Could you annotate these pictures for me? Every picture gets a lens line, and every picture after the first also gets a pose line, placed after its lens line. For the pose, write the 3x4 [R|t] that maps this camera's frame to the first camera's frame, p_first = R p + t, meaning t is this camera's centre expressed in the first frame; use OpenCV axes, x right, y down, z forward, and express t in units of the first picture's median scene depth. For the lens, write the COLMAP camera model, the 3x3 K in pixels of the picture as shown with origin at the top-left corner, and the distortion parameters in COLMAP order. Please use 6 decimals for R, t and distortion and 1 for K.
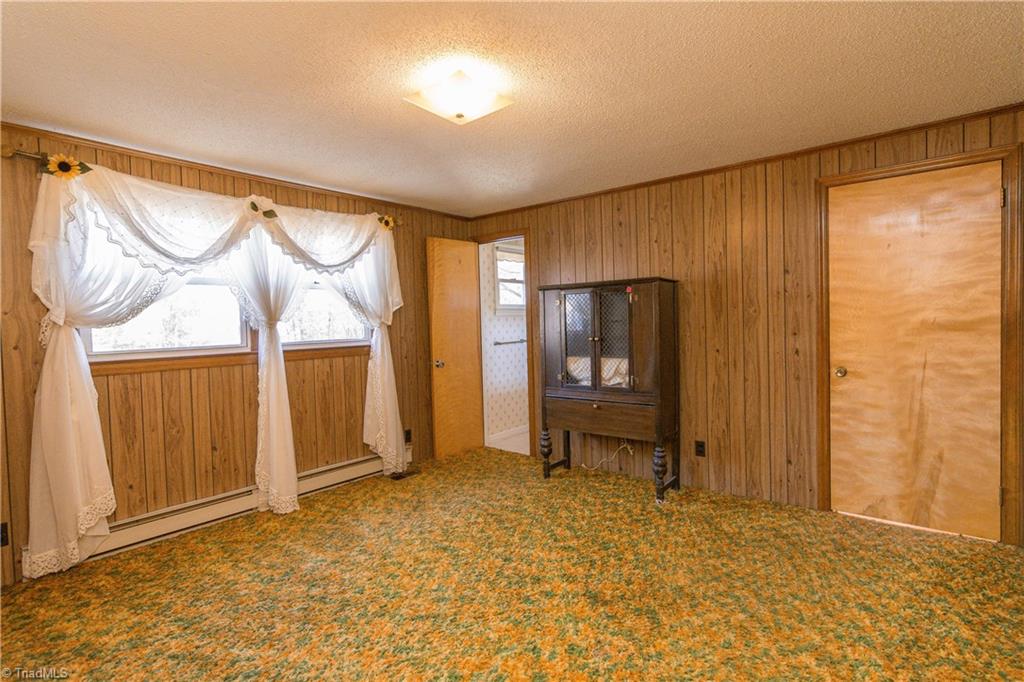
lens RADIAL K [[487.1, 0, 514.1], [0, 487.1, 336.6], [0, 0, 1]] dist [0.002641, 0.000348]
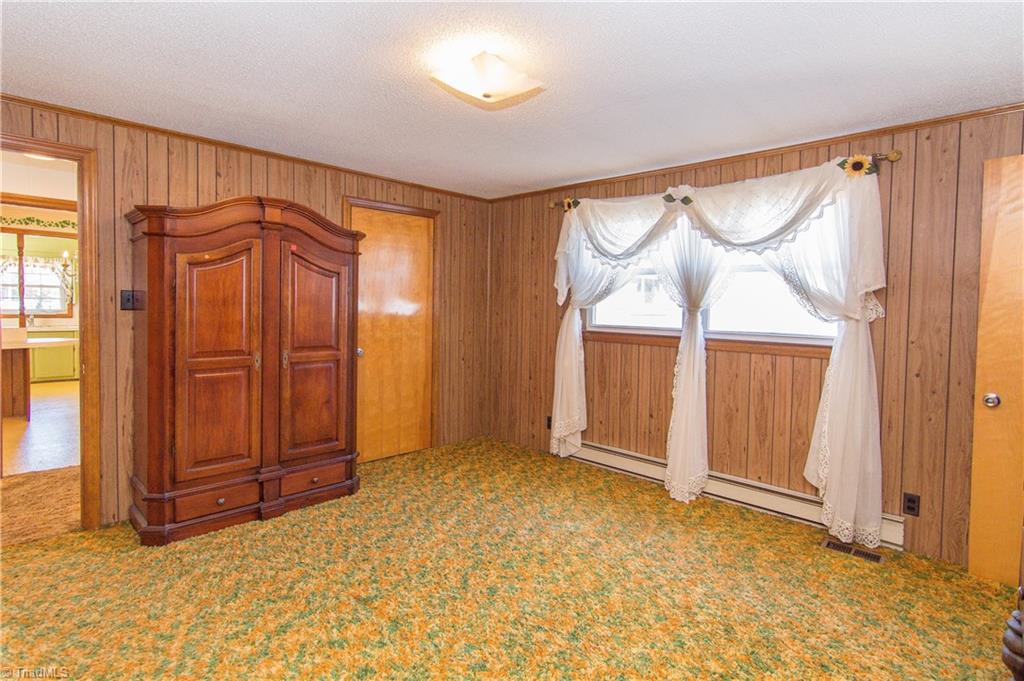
lens RADIAL K [[487.1, 0, 502.9], [0, 487.1, 321.1], [0, 0, 1]] dist [0.002641, 0.000348]
pose [[-0.047781, 0.060564, -0.997020, 0.544298], [-0.048599, 0.996837, 0.062882, -0.050357], [0.997675, 0.051458, -0.044687, 0.694791]]
